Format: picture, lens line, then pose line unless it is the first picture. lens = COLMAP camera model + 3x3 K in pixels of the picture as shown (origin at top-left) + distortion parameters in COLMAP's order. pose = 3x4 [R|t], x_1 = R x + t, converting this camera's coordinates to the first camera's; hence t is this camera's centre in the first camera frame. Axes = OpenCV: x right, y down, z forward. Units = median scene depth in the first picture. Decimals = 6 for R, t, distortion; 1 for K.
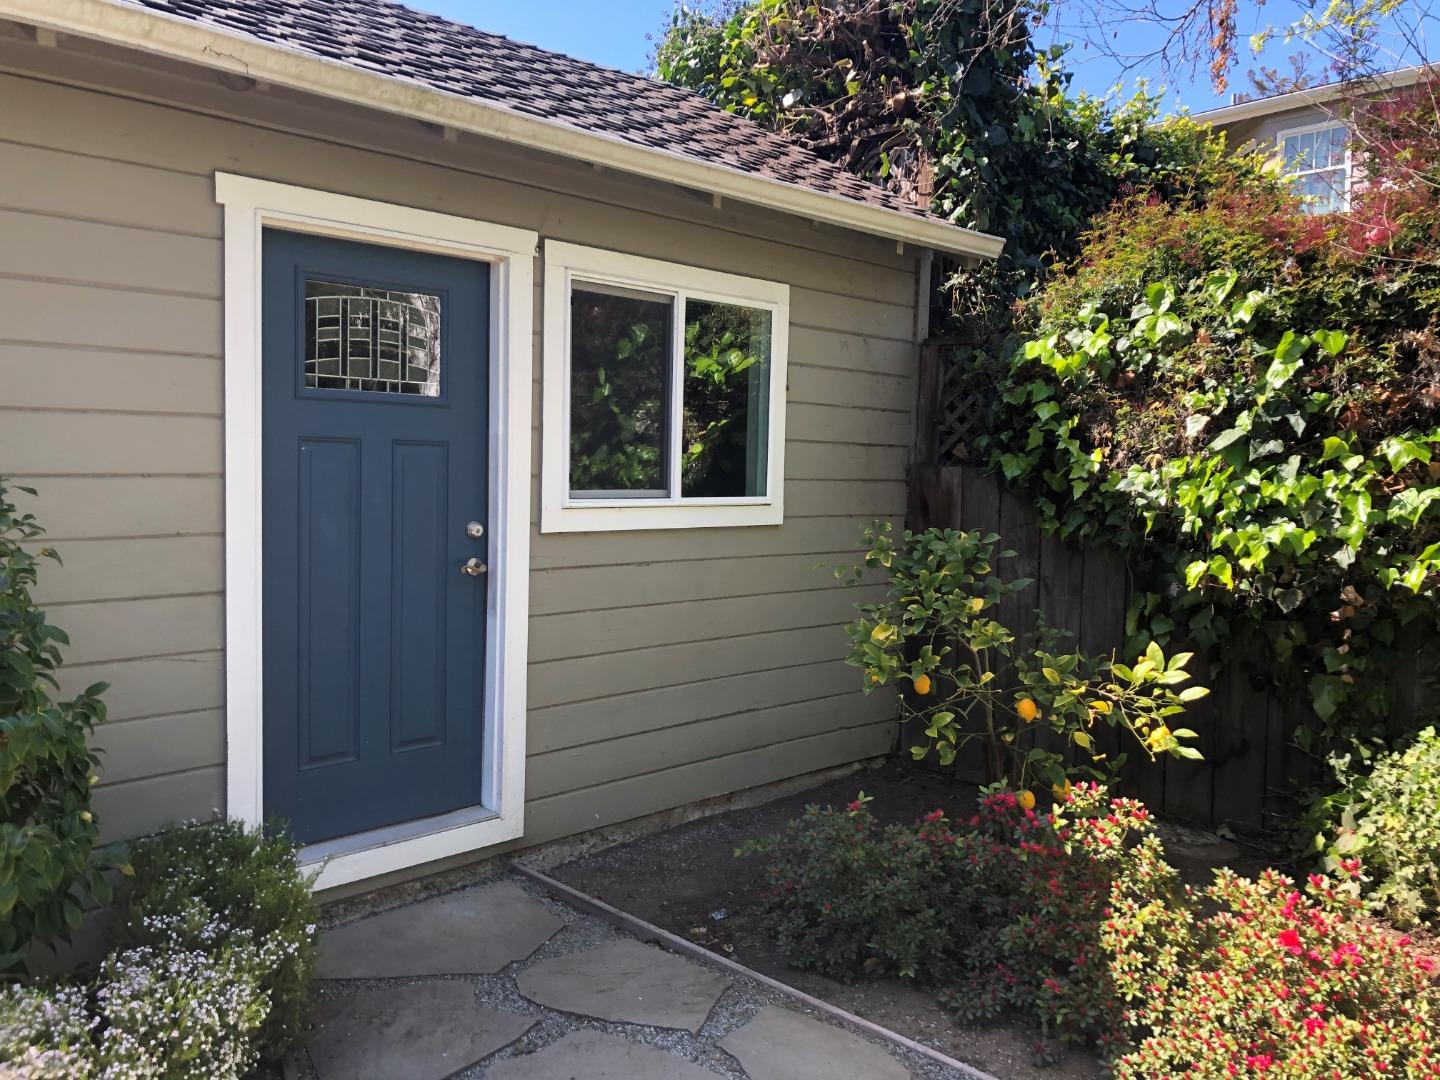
lens RADIAL K [[1149.3, 0, 720.0], [0, 1149.3, 540.0], [0, 0, 1]] dist [0.008706, 0.001672]
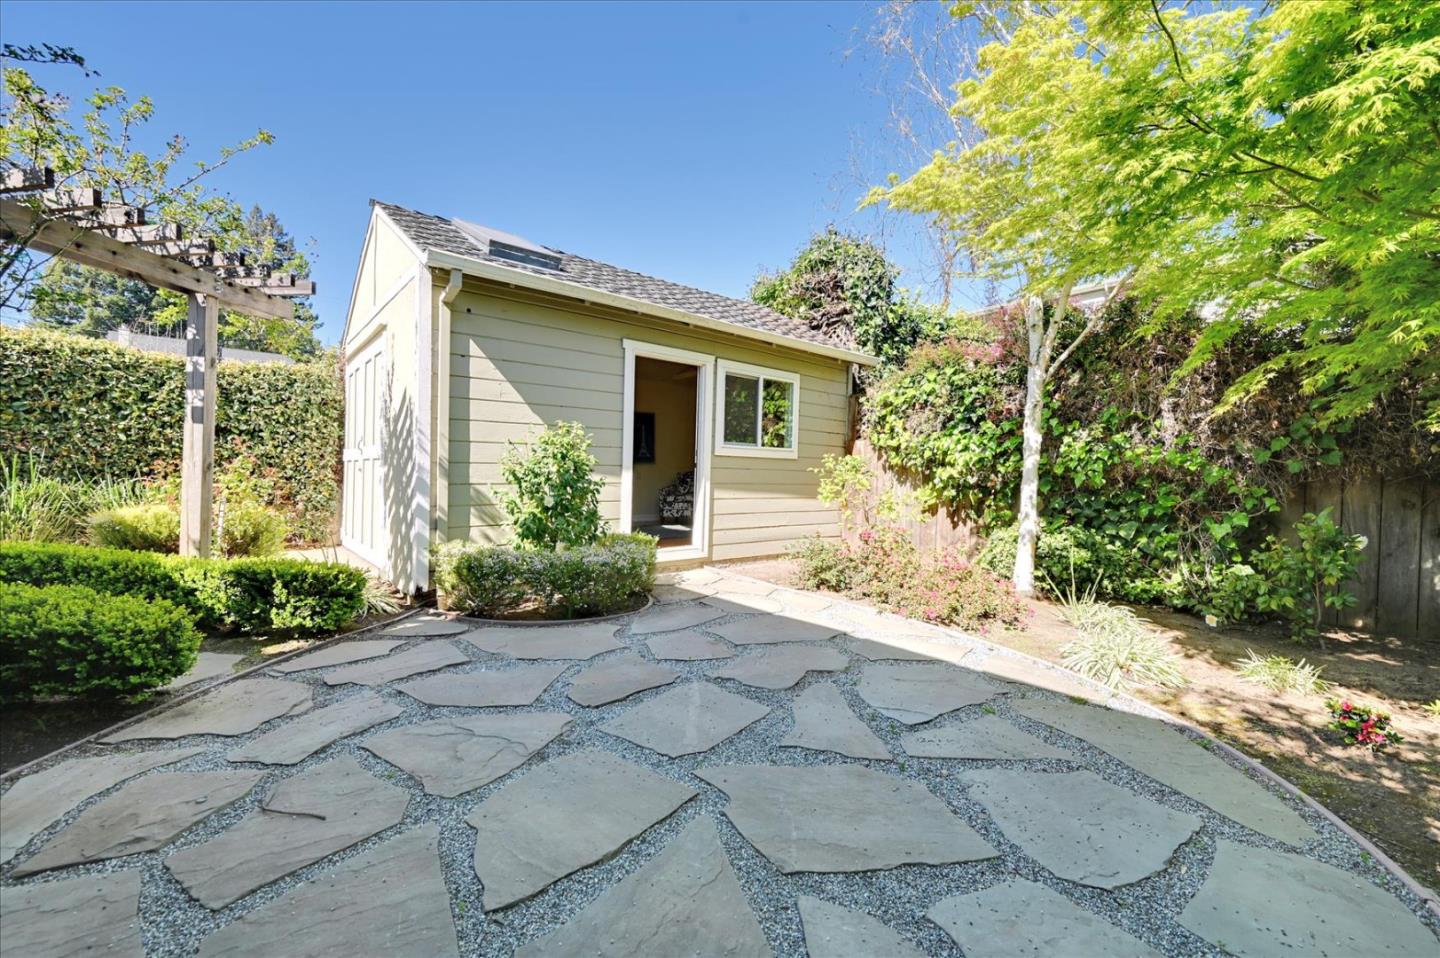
lens RADIAL K [[571.9, 0, 724.3], [0, 571.9, 478.9], [0, 0, 1]] dist [-0.001810, 0.000042]
pose [[0.996297, 0.003594, -0.085899, -0.002189], [-0.009081, 0.997936, -0.063571, 0.127214], [0.085493, 0.064115, 0.994274, -0.400499]]
